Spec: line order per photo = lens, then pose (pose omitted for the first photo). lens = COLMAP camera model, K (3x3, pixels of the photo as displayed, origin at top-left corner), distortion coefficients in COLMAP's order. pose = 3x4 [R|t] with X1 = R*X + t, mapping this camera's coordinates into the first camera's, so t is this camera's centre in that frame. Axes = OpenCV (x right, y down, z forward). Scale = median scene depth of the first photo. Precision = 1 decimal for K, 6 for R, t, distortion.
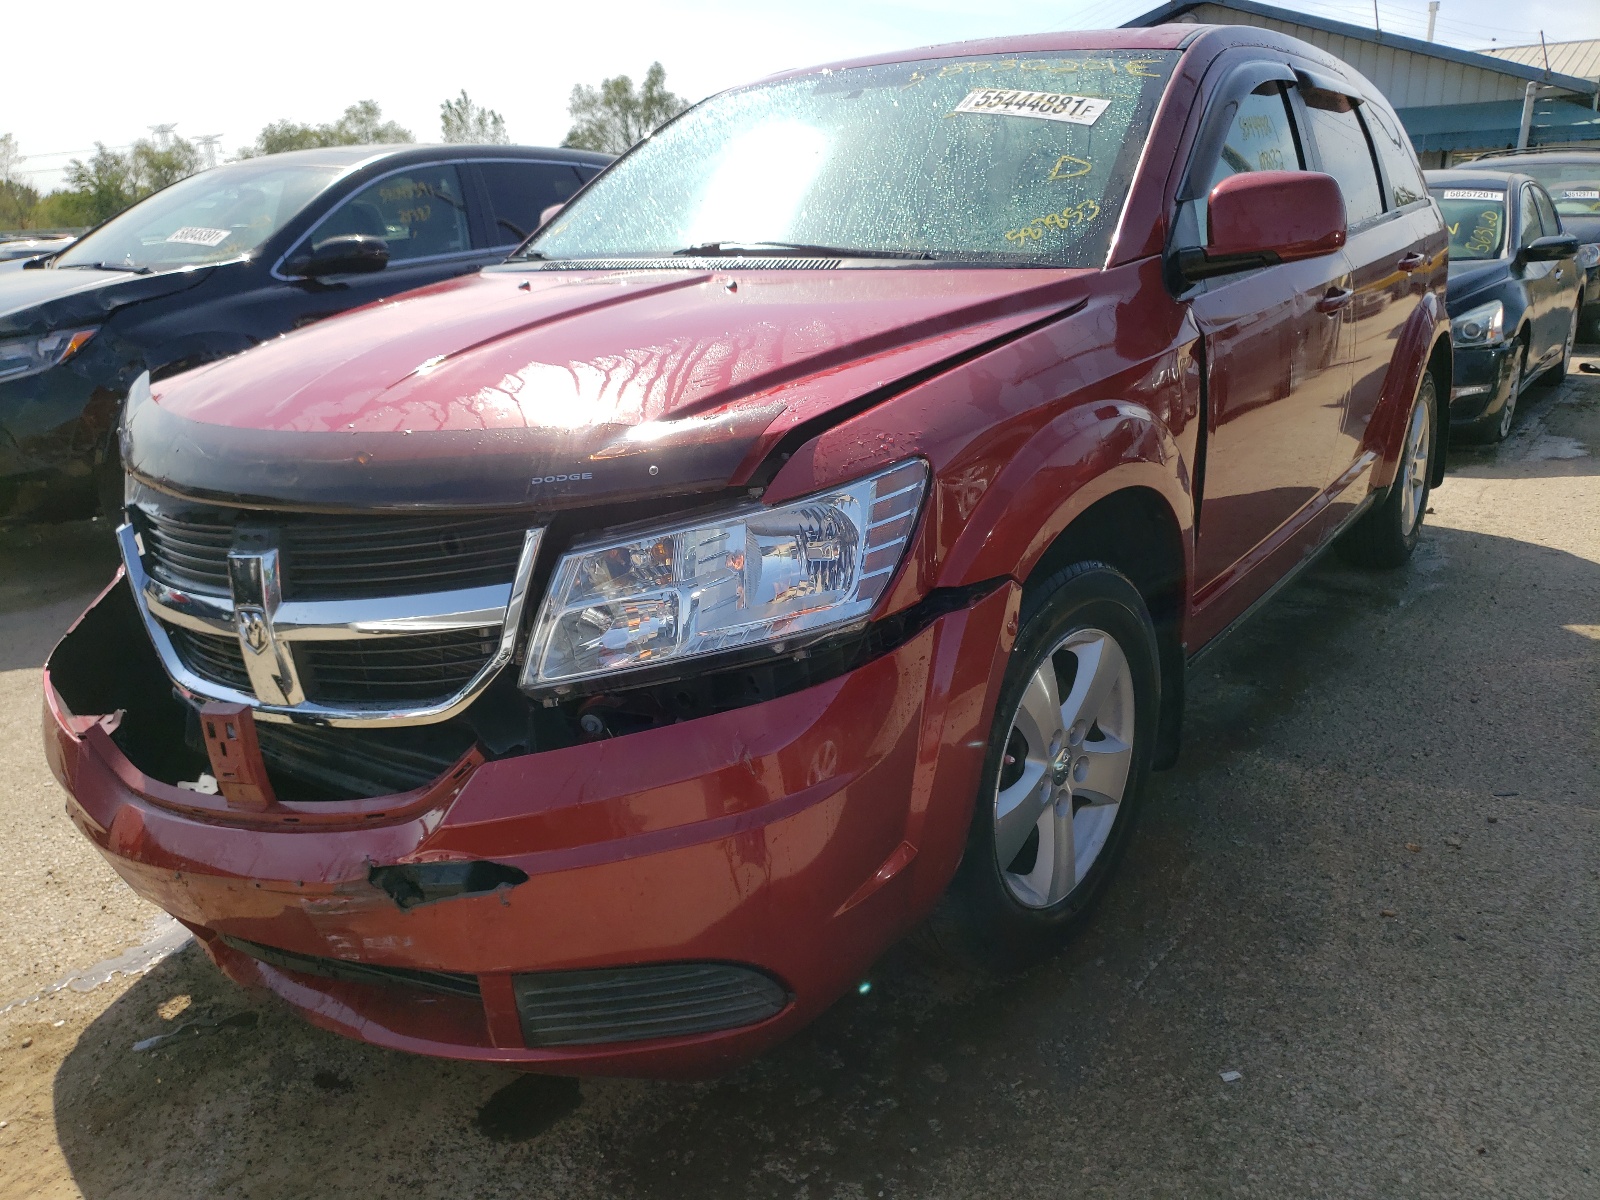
lens RADIAL K [[1314.7, 0, 800.0], [0, 1314.7, 600.0], [0, 0, 1]] dist [0.067039, 0.001341]
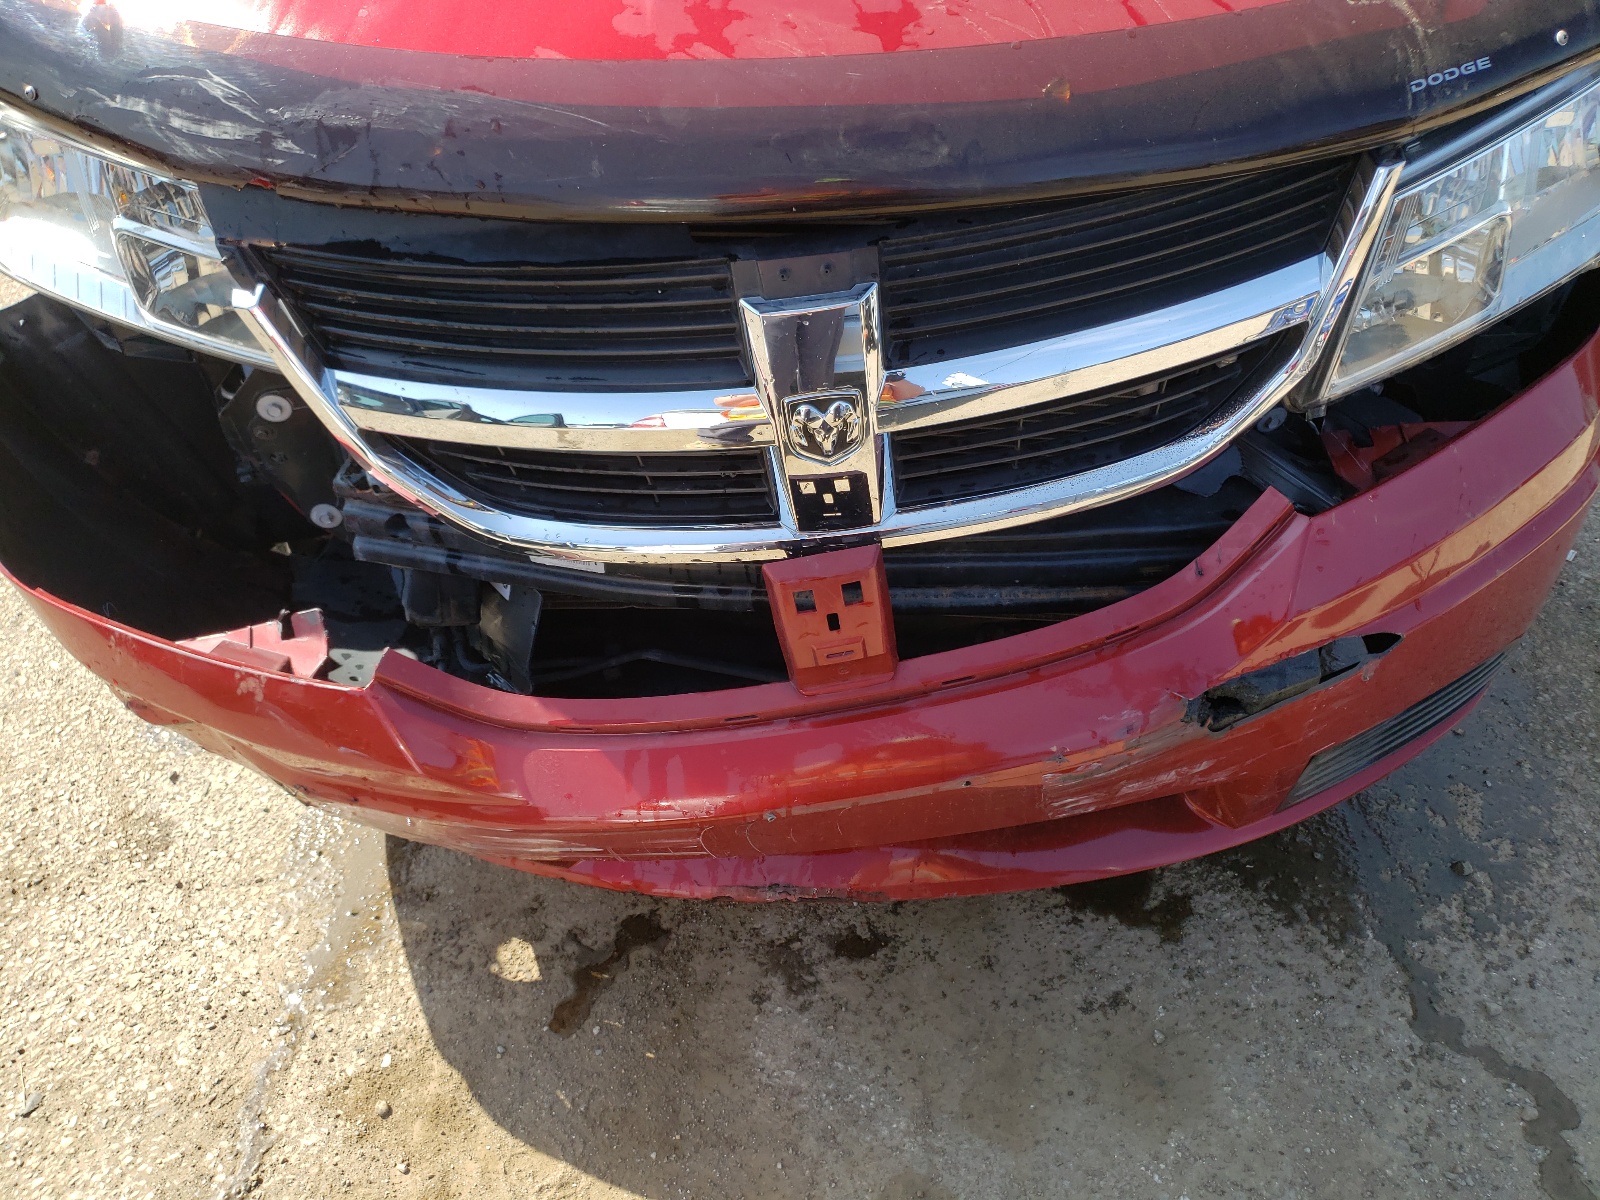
lens RADIAL K [[1314.7, 0, 800.0], [0, 1314.7, 600.0], [0, 0, 1]] dist [0.067039, 0.001341]
pose [[0.820195, -0.360680, 0.444061, -0.712205], [0.162450, 0.891102, 0.423731, -0.161252], [-0.548535, -0.275404, 0.789469, 0.520784]]
